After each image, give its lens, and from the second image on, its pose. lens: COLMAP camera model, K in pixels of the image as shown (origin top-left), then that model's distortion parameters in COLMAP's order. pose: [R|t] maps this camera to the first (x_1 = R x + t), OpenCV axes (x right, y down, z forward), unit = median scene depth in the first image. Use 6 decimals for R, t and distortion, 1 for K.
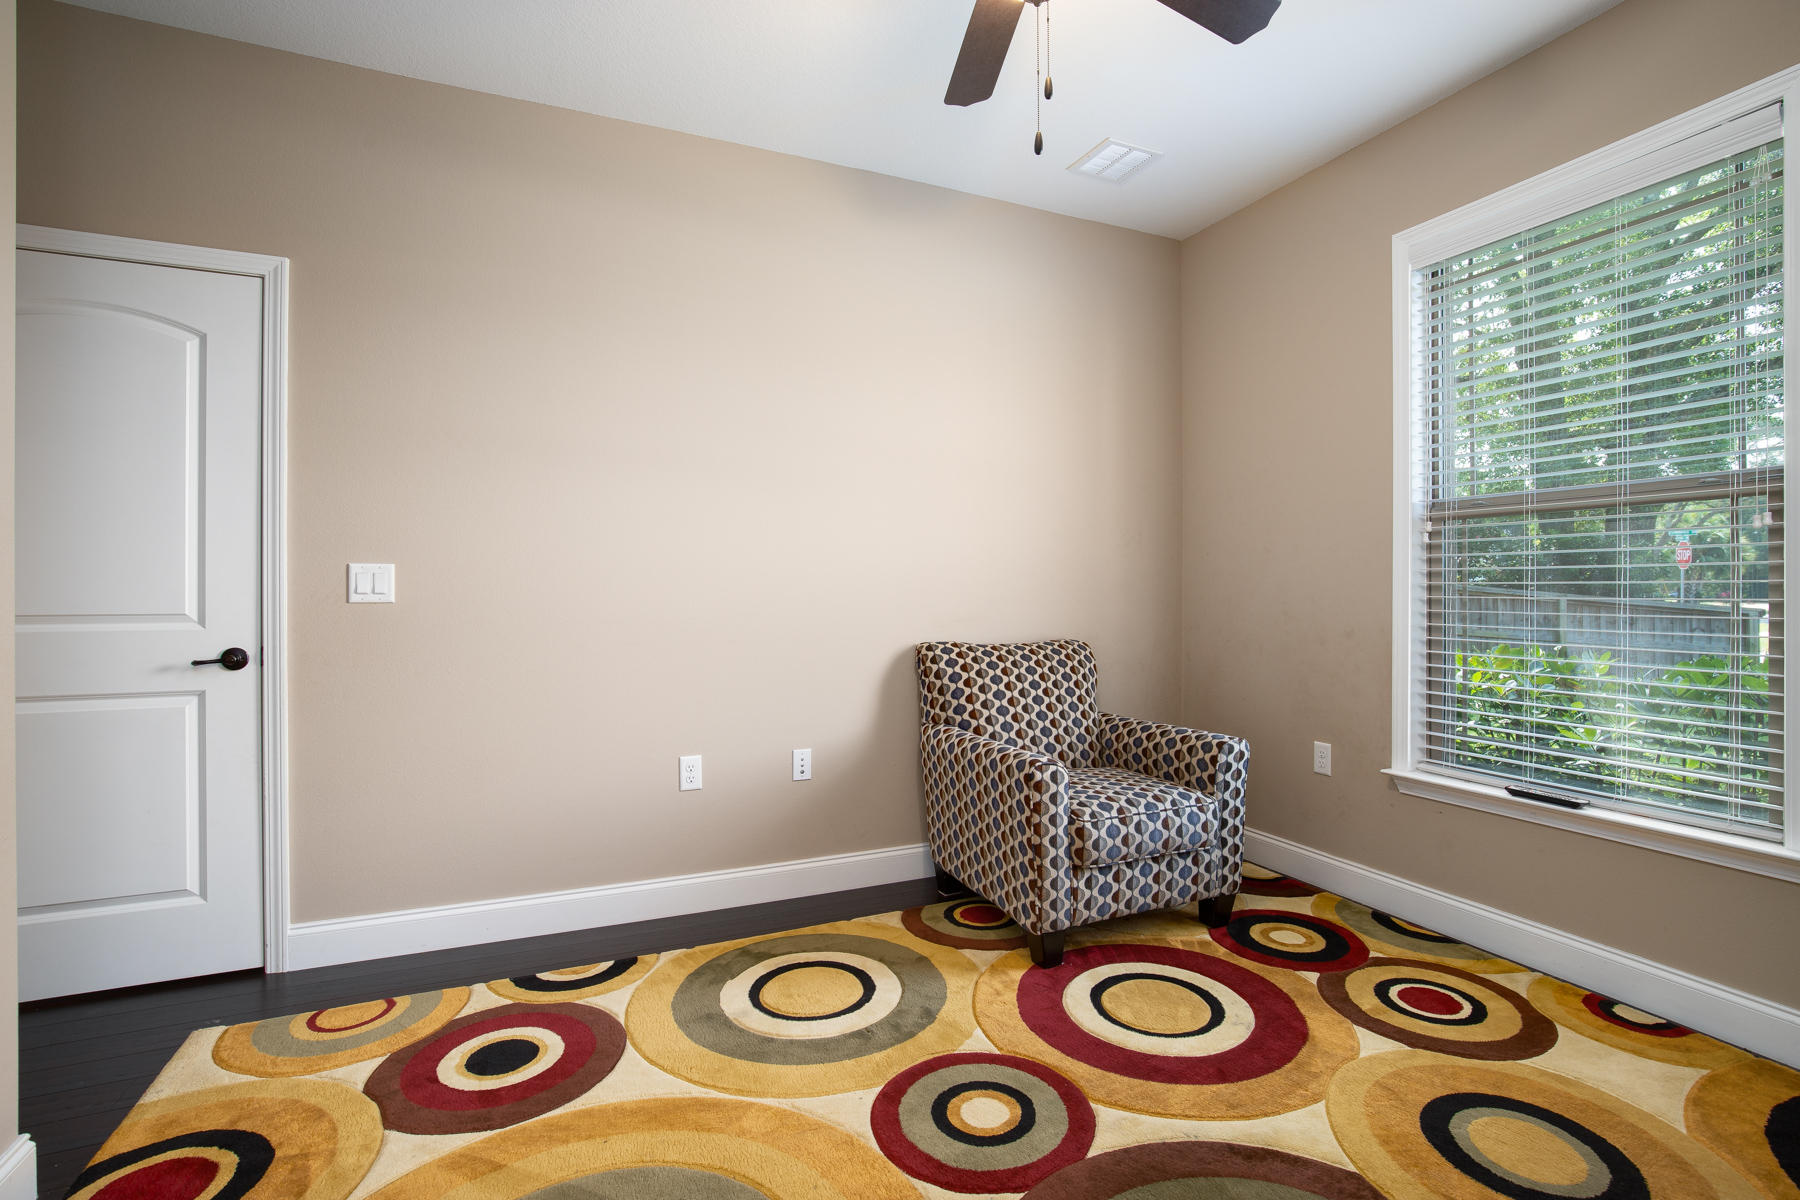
lens RADIAL K [[835.3, 0, 895.5], [0, 835.3, 599.6], [0, 0, 1]] dist [-0.017909, -0.000475]
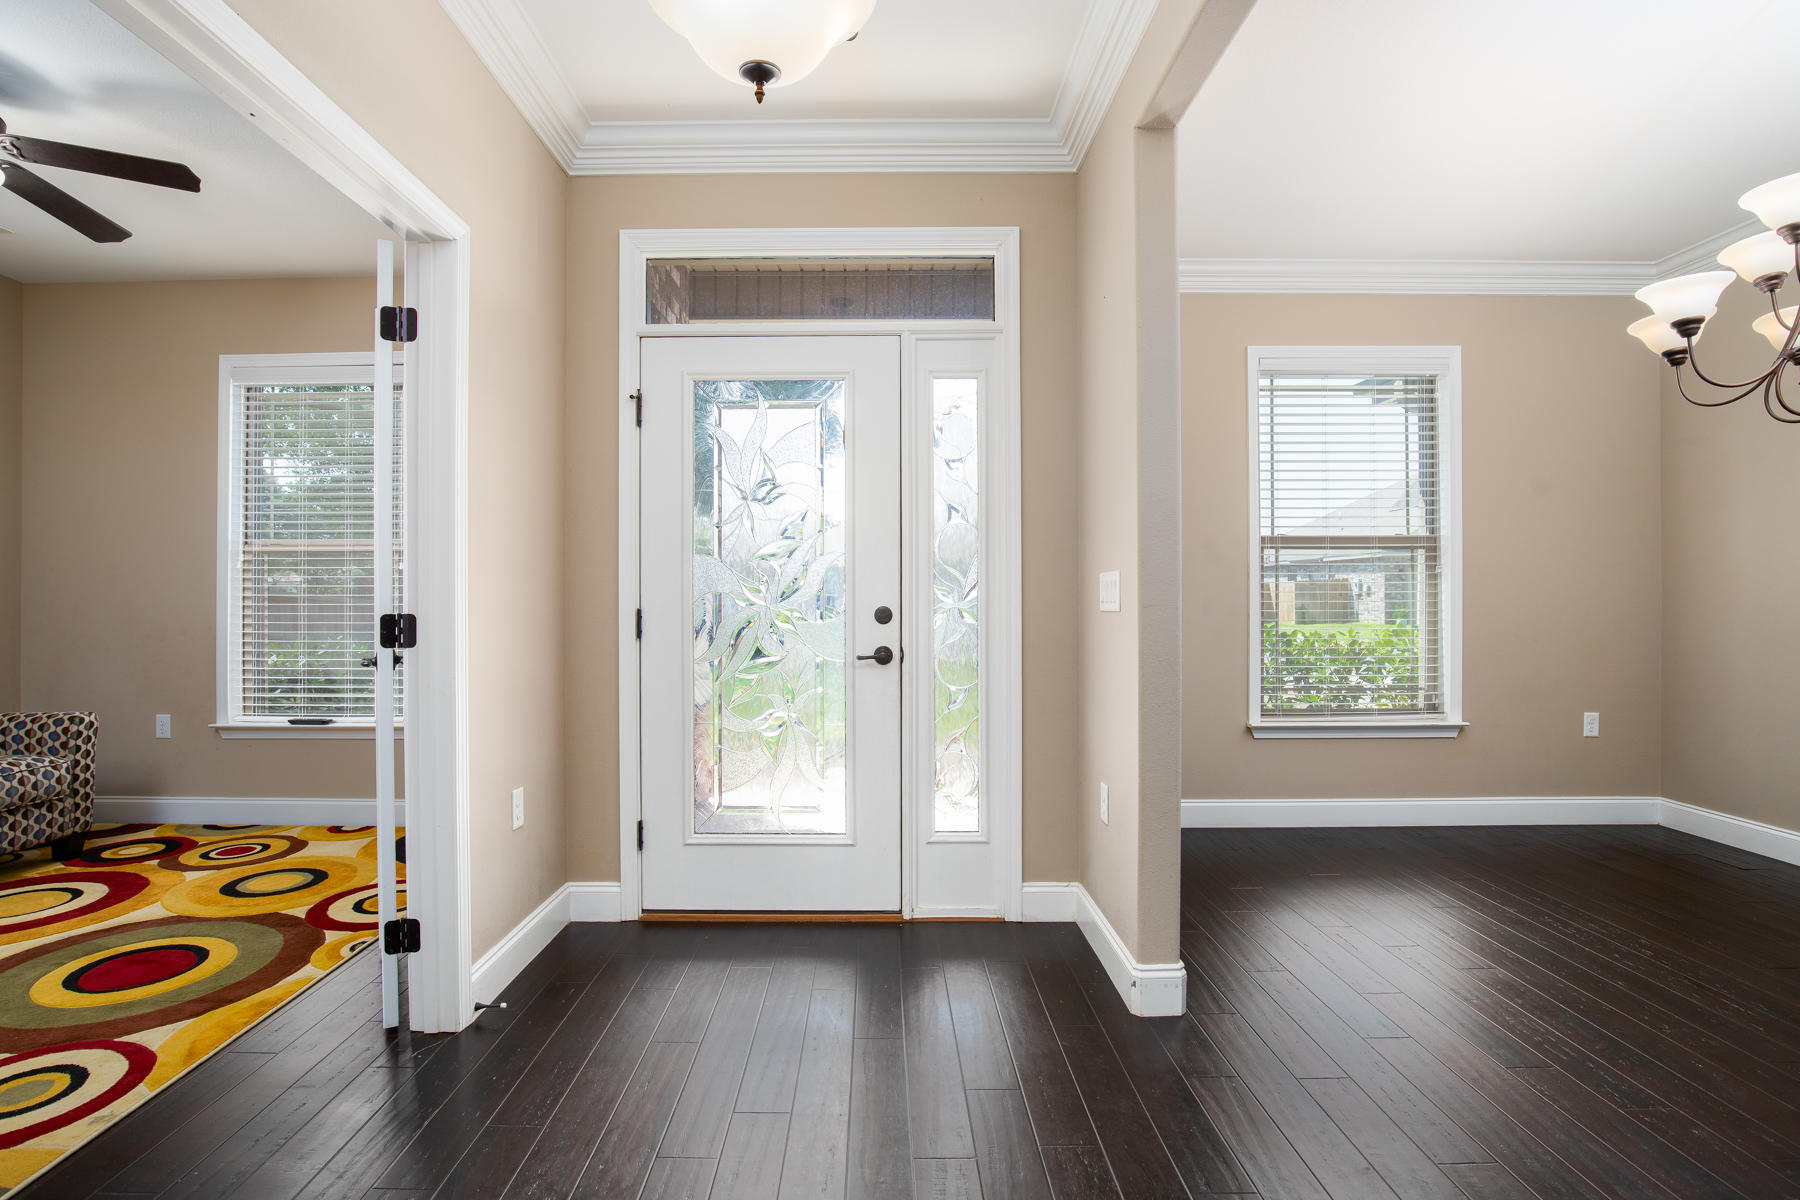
lens RADIAL K [[835.3, 0, 860.5], [0, 835.3, 602.3], [0, 0, 1]] dist [-0.017909, -0.000475]
pose [[0.400043, 0.000223, 0.916497, -0.306385], [0.005585, 0.999981, -0.002681, 0.000652], [-0.916480, 0.006191, 0.400034, -0.677108]]
